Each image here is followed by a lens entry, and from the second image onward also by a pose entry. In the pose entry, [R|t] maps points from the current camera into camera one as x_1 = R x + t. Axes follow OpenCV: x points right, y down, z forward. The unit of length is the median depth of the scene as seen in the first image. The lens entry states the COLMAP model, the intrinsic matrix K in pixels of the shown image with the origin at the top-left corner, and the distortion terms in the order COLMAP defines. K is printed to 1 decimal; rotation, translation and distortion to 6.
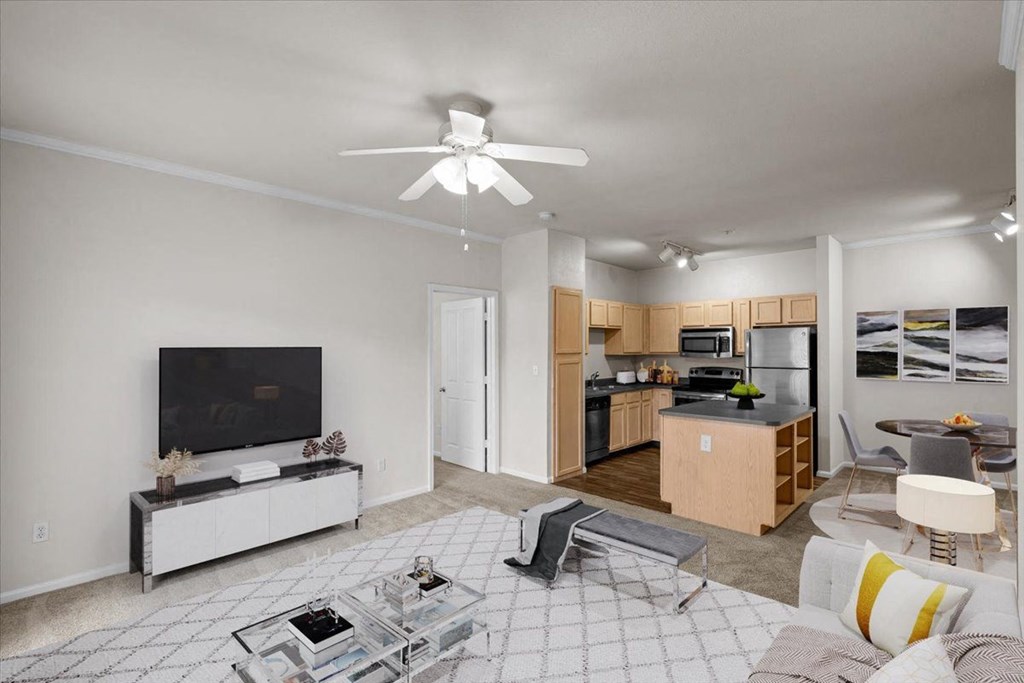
lens RADIAL K [[489.4, 0, 516.4], [0, 489.4, 350.3], [0, 0, 1]] dist [-0.000213, -0.000074]
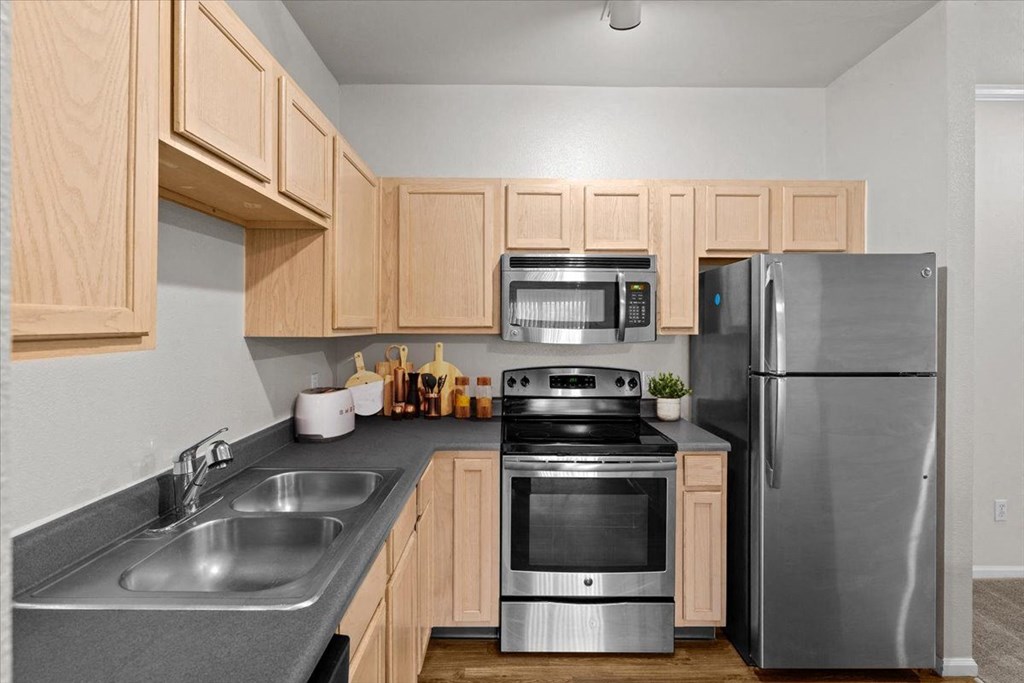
lens RADIAL K [[489.4, 0, 516.4], [0, 489.4, 350.3], [0, 0, 1]] dist [-0.000213, -0.000074]
pose [[0.717738, -0.030773, 0.695633, 0.111189], [-0.009516, 0.998496, 0.053990, 0.001725], [-0.696248, -0.045370, 0.716366, 0.752056]]
